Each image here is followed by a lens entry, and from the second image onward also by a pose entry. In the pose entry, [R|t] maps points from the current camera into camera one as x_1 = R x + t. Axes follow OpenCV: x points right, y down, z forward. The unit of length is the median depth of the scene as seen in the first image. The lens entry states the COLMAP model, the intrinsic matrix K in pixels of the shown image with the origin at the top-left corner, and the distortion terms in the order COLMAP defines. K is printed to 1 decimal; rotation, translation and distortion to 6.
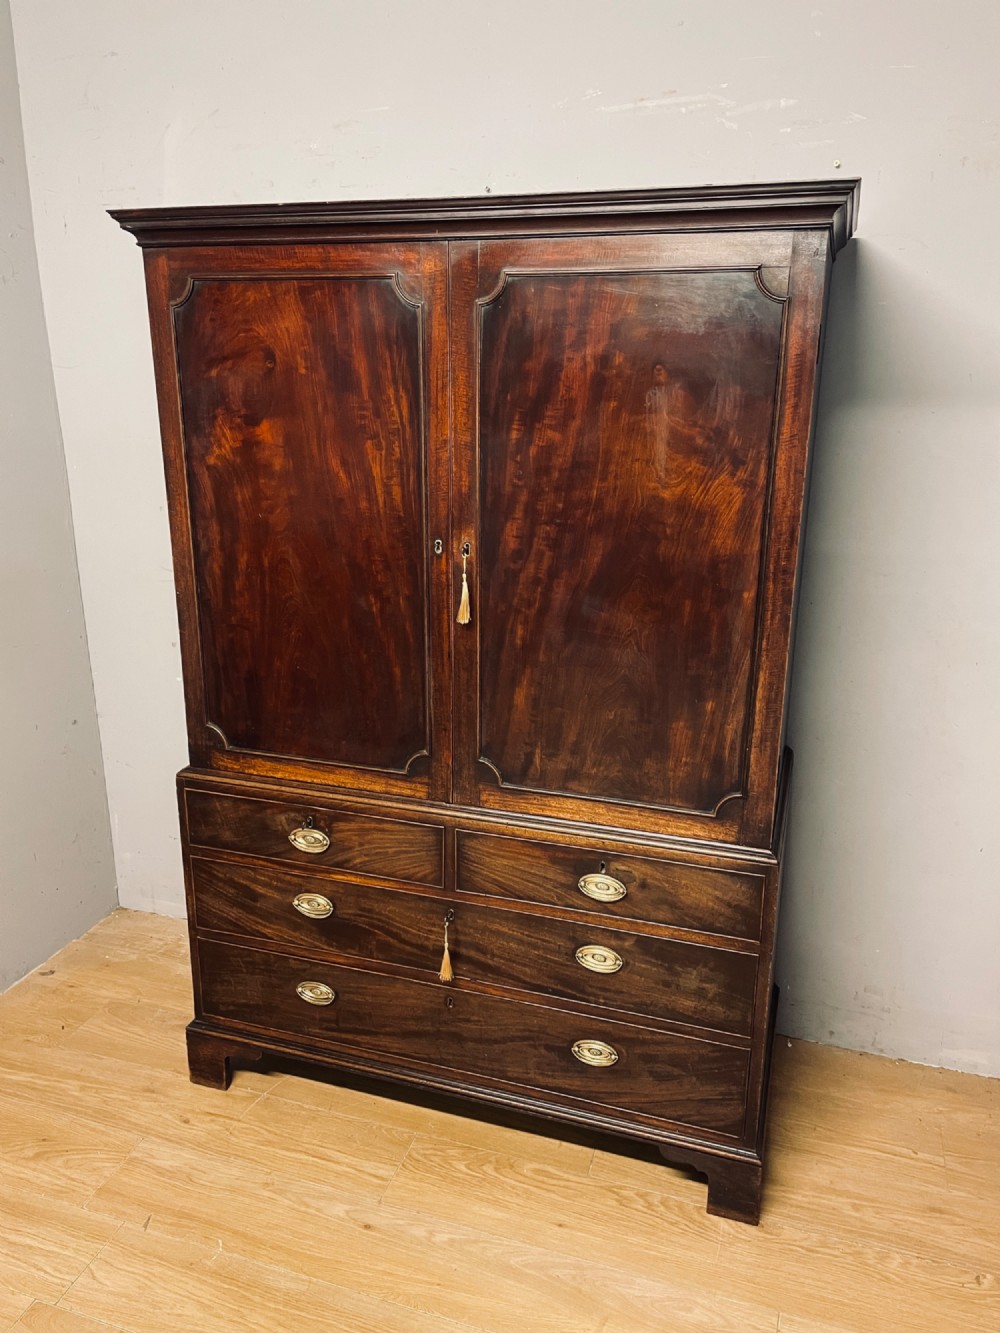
lens RADIAL K [[988.2, 0, 500.0], [0, 988.2, 666.5], [0, 0, 1]] dist [0.103322, -0.122906]
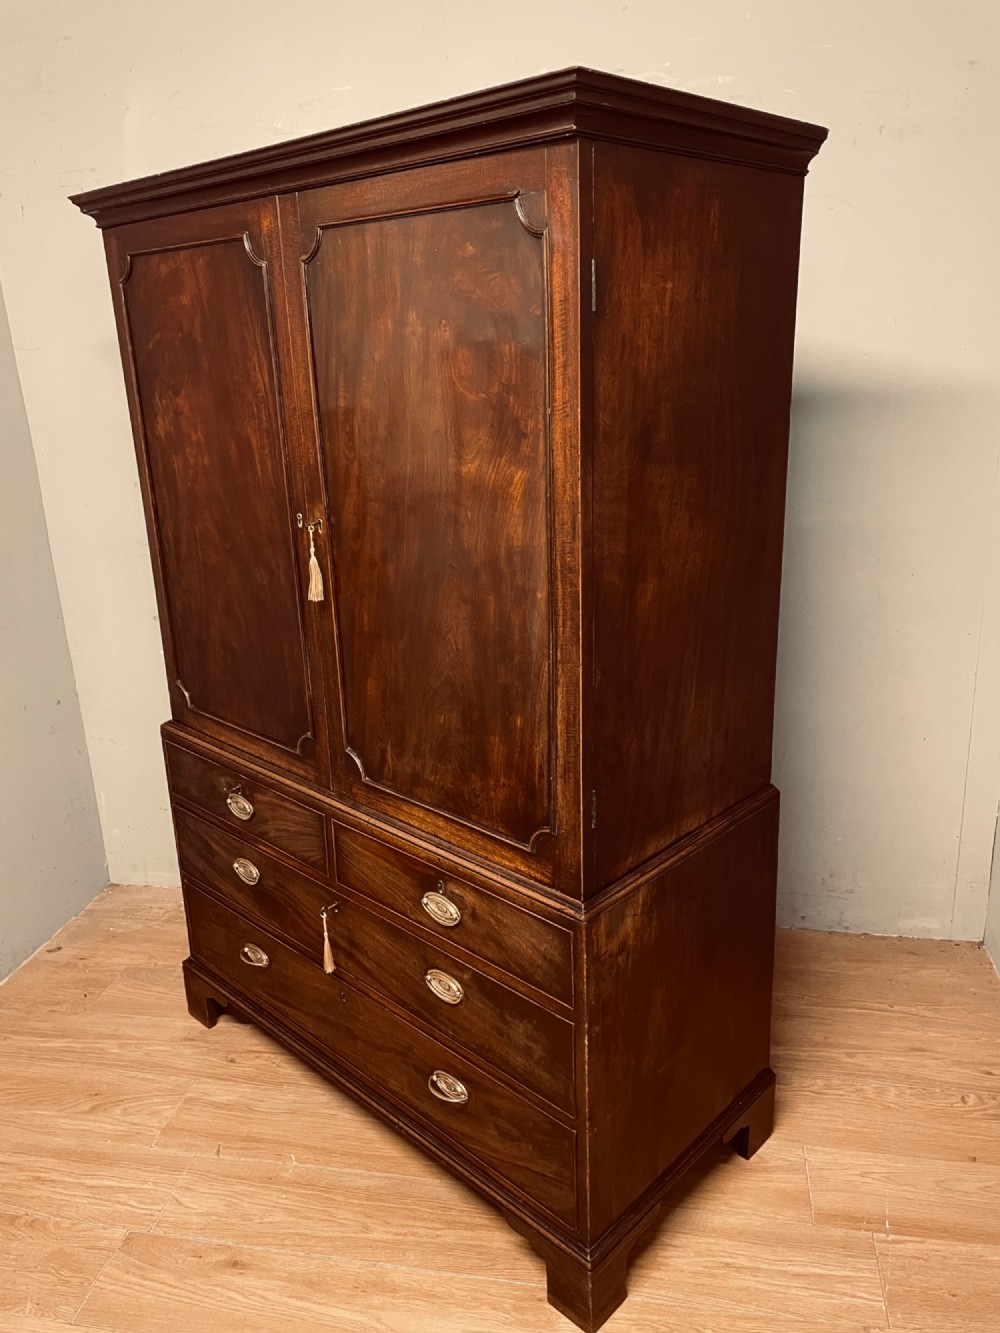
lens RADIAL K [[1011.0, 0, 500.0], [0, 1011.0, 666.5], [0, 0, 1]] dist [0.109939, -0.163543]
pose [[0.898640, 0.099368, -0.427285, 0.509530], [-0.087305, 0.995035, 0.047788, -0.043082], [0.429912, -0.005640, 0.902853, 0.188786]]
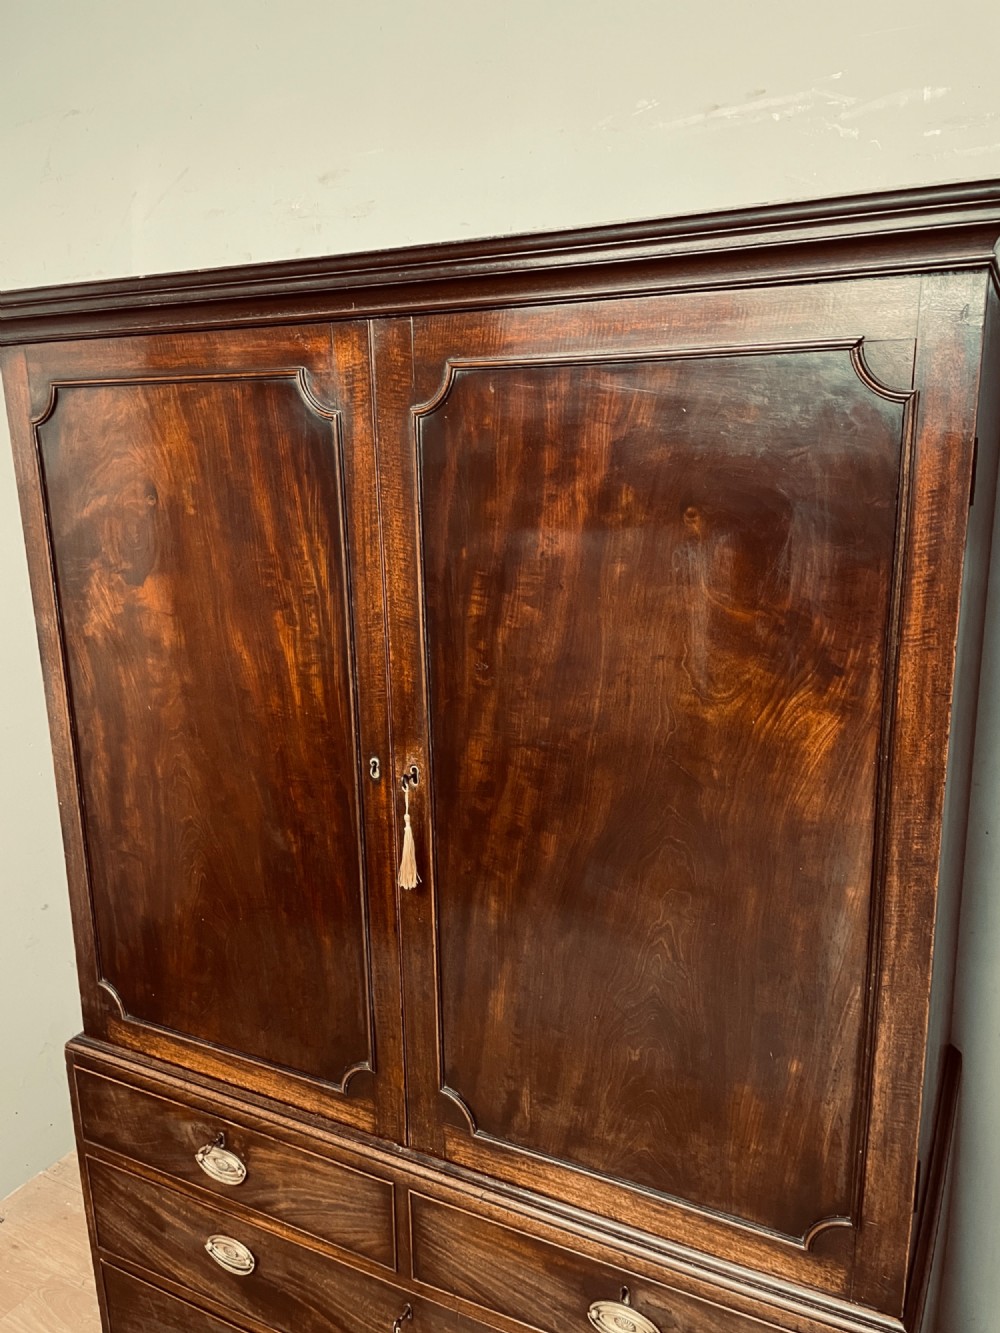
lens RADIAL K [[998.4, 0, 516.8], [0, 998.4, 676.1], [0, 0, 1]] dist [0.110581, -0.143412]
pose [[0.987101, 0.013447, -0.159531, 0.128700], [-0.023229, 0.997952, -0.059609, -0.136497], [0.158403, 0.062545, 0.985392, 0.333541]]
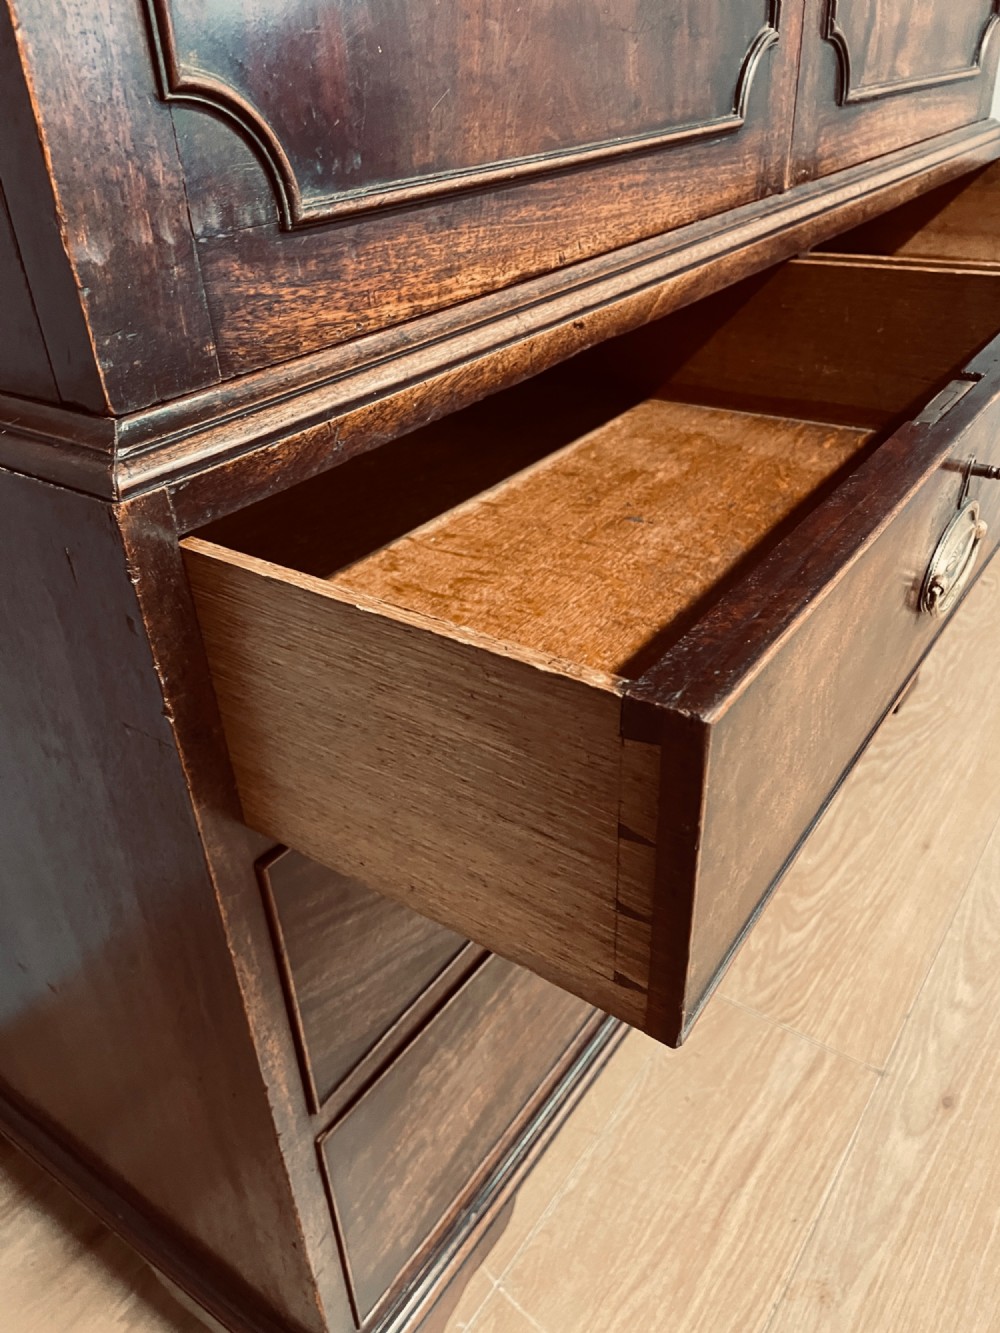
lens RADIAL K [[1014.4, 0, 494.4], [0, 1014.4, 674.2], [0, 0, 1]] dist [0.108821, -0.144984]
pose [[0.303944, -0.522654, 0.796524, -0.499213], [0.322146, 0.843214, 0.430363, 0.090273], [-0.896571, 0.125791, 0.424661, 0.969914]]
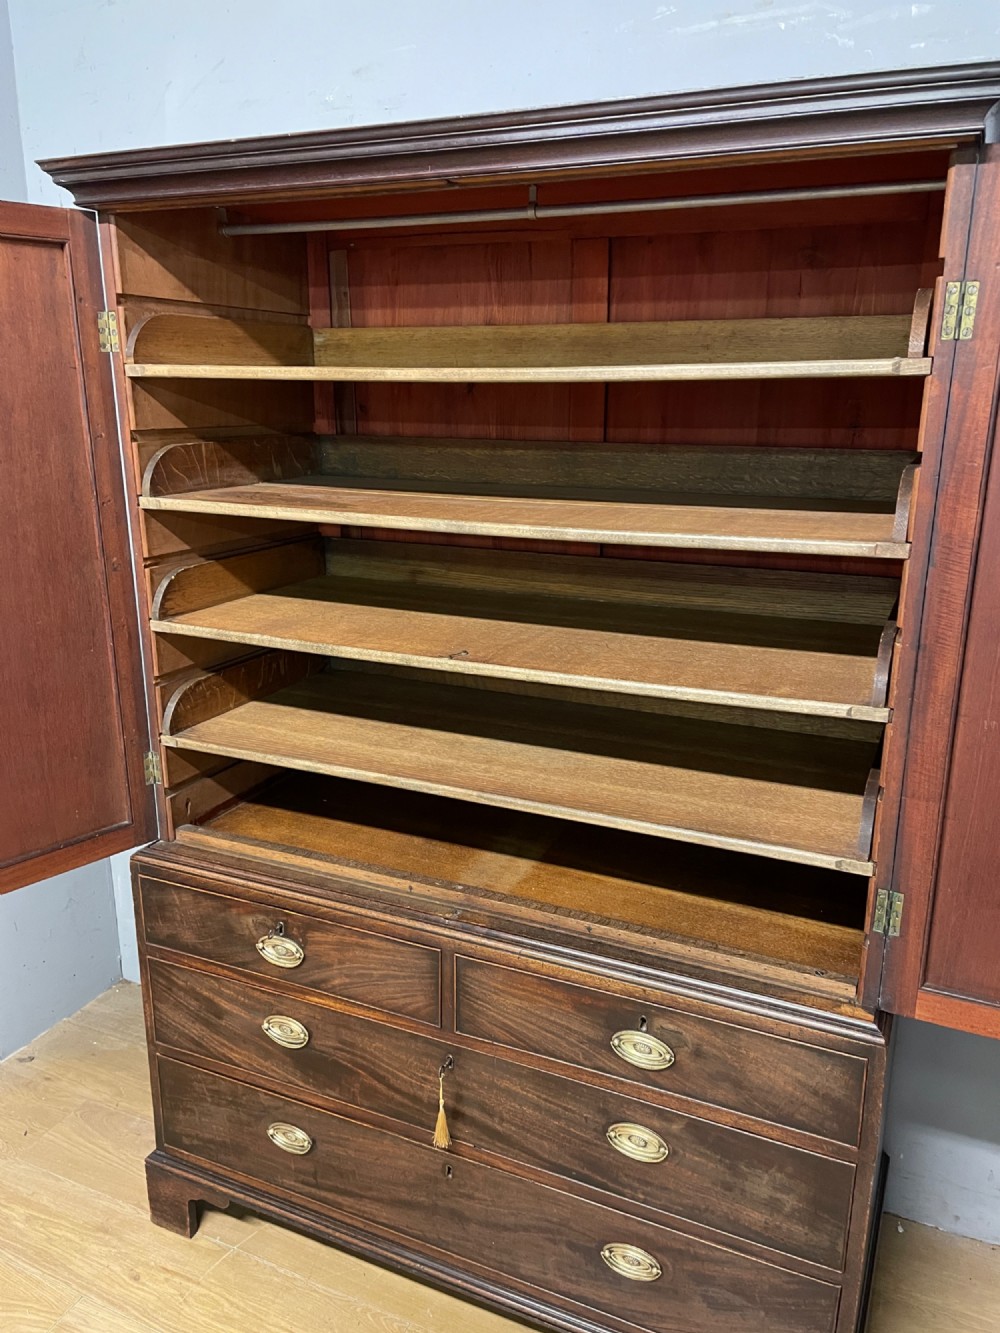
lens RADIAL K [[1000.4, 0, 515.7], [0, 1000.4, 670.9], [0, 0, 1]] dist [0.082566, -0.100004]
pose [[0.994351, 0.028545, -0.102236, 0.076127], [-0.030371, 0.999405, -0.016352, -0.043908], [0.101708, 0.019365, 0.994626, 0.228693]]
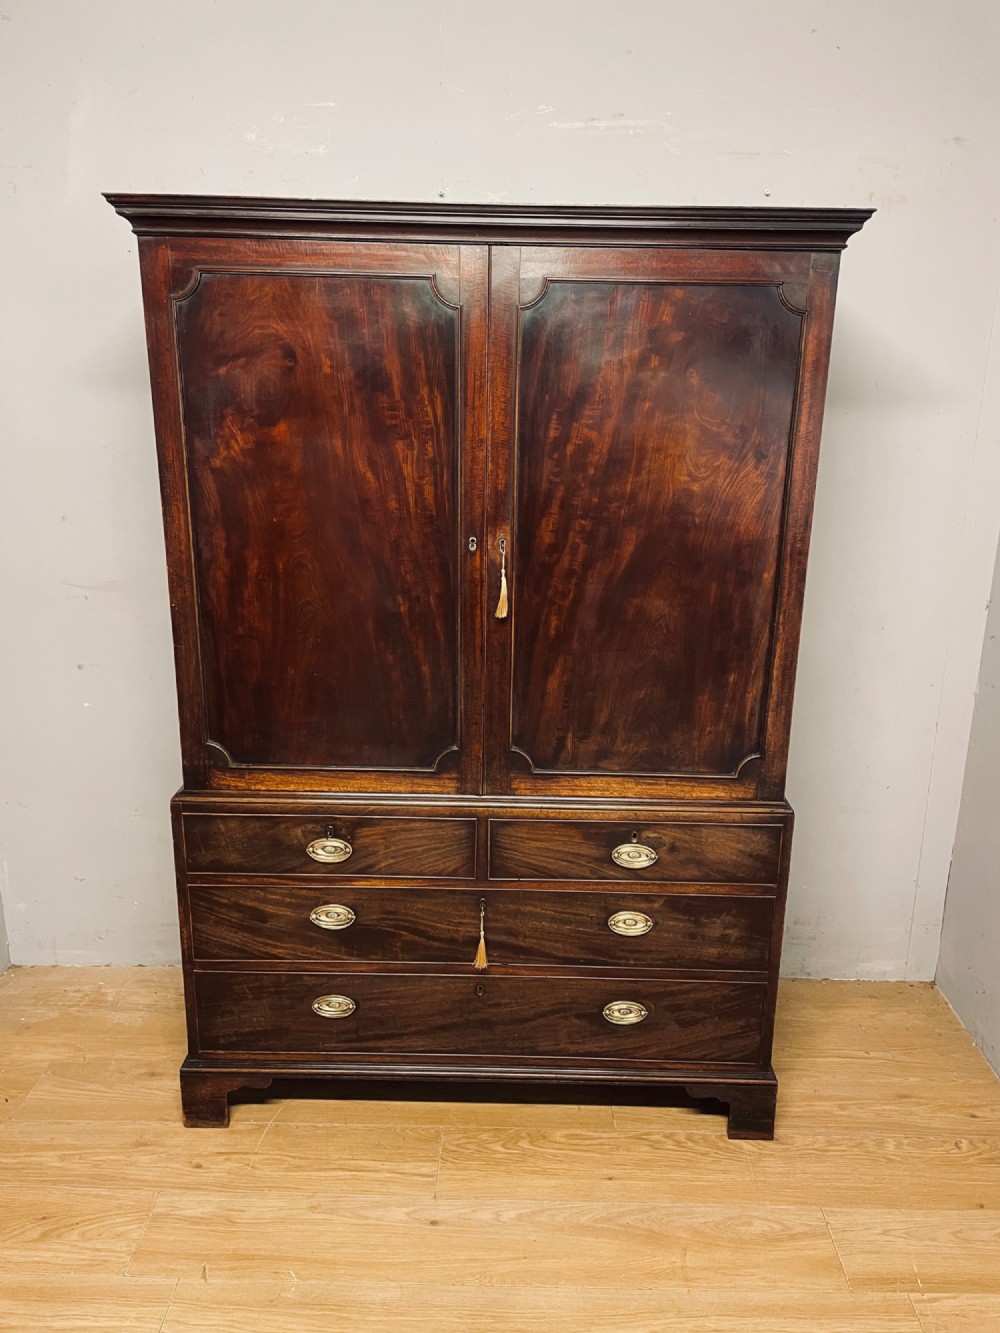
lens RADIAL K [[980.4, 0, 514.0], [0, 980.4, 670.8], [0, 0, 1]] dist [0.109157, -0.134158]
pose [[0.954402, -0.075071, 0.288930, -0.305647], [0.074609, 0.997133, 0.012629, -0.000137], [-0.289050, 0.009503, 0.957267, 0.016783]]
